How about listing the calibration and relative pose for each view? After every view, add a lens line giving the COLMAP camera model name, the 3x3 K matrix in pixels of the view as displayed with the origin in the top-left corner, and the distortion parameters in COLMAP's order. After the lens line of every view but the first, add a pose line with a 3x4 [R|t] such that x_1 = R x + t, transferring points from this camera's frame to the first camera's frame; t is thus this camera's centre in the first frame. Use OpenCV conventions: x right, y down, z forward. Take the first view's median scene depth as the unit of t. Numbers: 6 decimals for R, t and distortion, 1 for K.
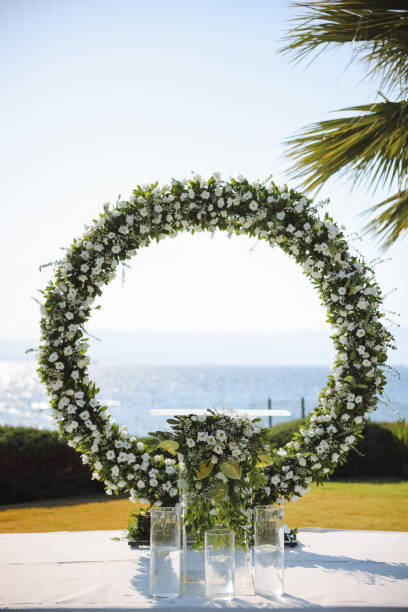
lens RADIAL K [[945.9, 0, 204.5], [0, 945.9, 312.3], [0, 0, 1]] dist [0.174915, 0.000000]
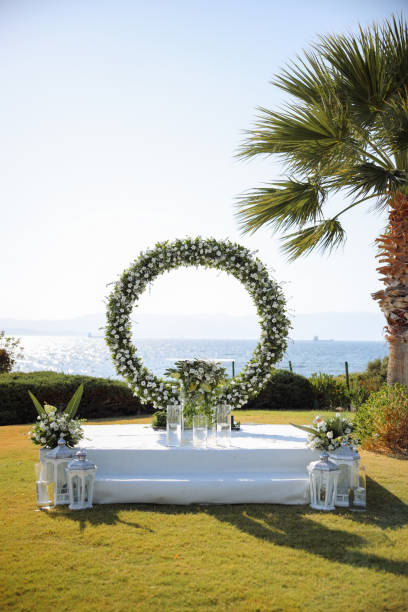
lens RADIAL K [[945.9, 0, 203.5], [0, 945.9, 301.2], [0, 0, 1]] dist [0.174915, 0.000000]
pose [[0.999789, 0.005953, 0.019638, -0.015754], [-0.006184, 0.999912, 0.011737, -0.038196], [-0.019567, -0.011856, 0.999738, -0.901973]]
